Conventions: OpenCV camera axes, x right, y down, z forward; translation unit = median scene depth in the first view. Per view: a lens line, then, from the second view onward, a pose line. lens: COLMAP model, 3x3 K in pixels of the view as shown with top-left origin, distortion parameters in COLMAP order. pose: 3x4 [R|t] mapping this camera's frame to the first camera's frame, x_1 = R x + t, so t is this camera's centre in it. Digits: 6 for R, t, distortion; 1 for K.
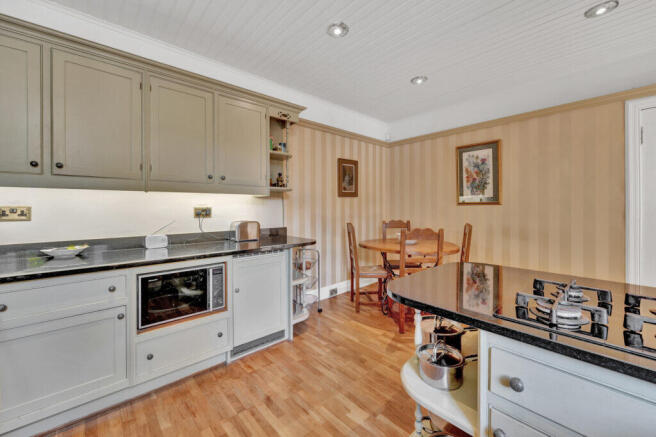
lens RADIAL K [[265.8, 0, 325.6], [0, 265.8, 208.5], [0, 0, 1]] dist [-0.000324, 0.000110]
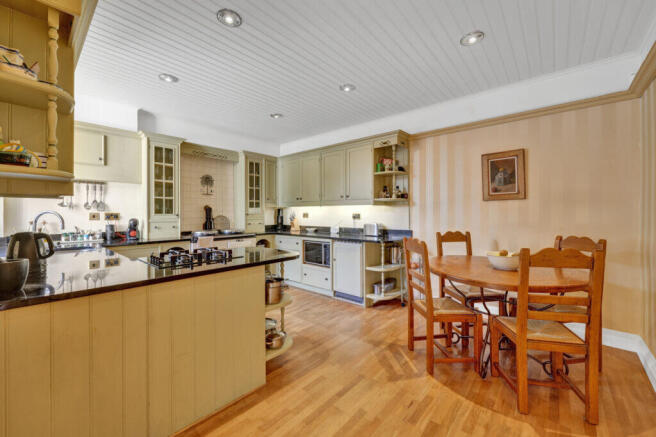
lens RADIAL K [[258.8, 0, 327.8], [0, 258.8, 214.6], [0, 0, 1]] dist [-0.002091, 0.000164]
pose [[0.132787, 0.009613, -0.991098, 0.874269], [-0.003521, 0.999951, 0.009227, -0.007692], [0.991138, 0.002264, 0.132814, 0.453362]]
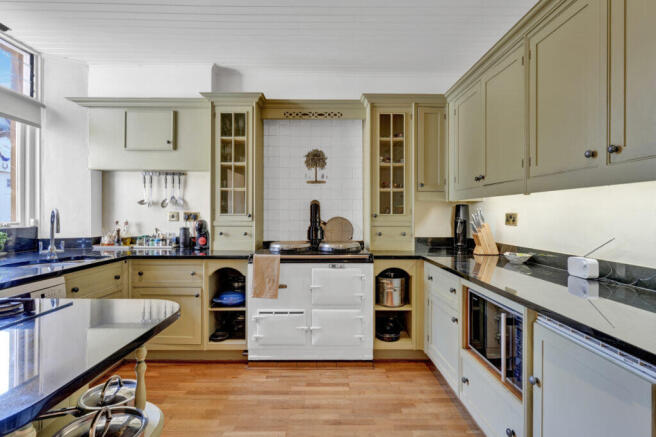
lens RADIAL K [[320.2, 0, 327.8], [0, 320.2, 215.8], [0, 0, 1]] dist [-0.001283, -0.000138]
pose [[-0.647361, 0.005916, -0.762161, 0.235382], [-0.004641, 0.999921, 0.011704, -0.004092], [0.762170, 0.011114, -0.647282, 0.682234]]
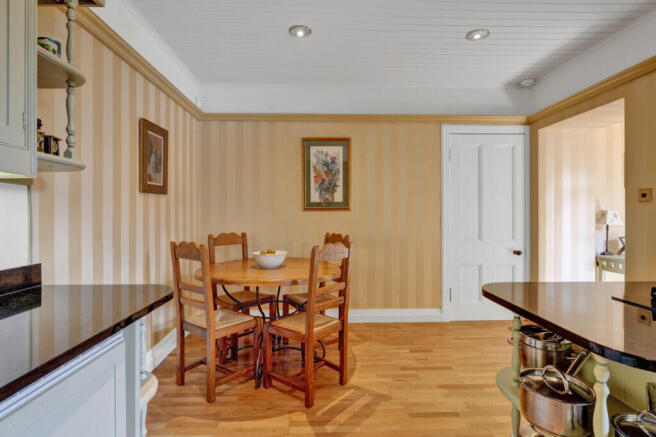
lens RADIAL K [[320.2, 0, 327.8], [0, 320.2, 215.8], [0, 0, 1]] dist [-0.001283, -0.000138]
pose [[0.639394, -0.002949, 0.768873, -0.218260], [0.000939, 0.999995, 0.003055, 0.000040], [-0.768879, -0.001231, 0.639394, 0.356641]]
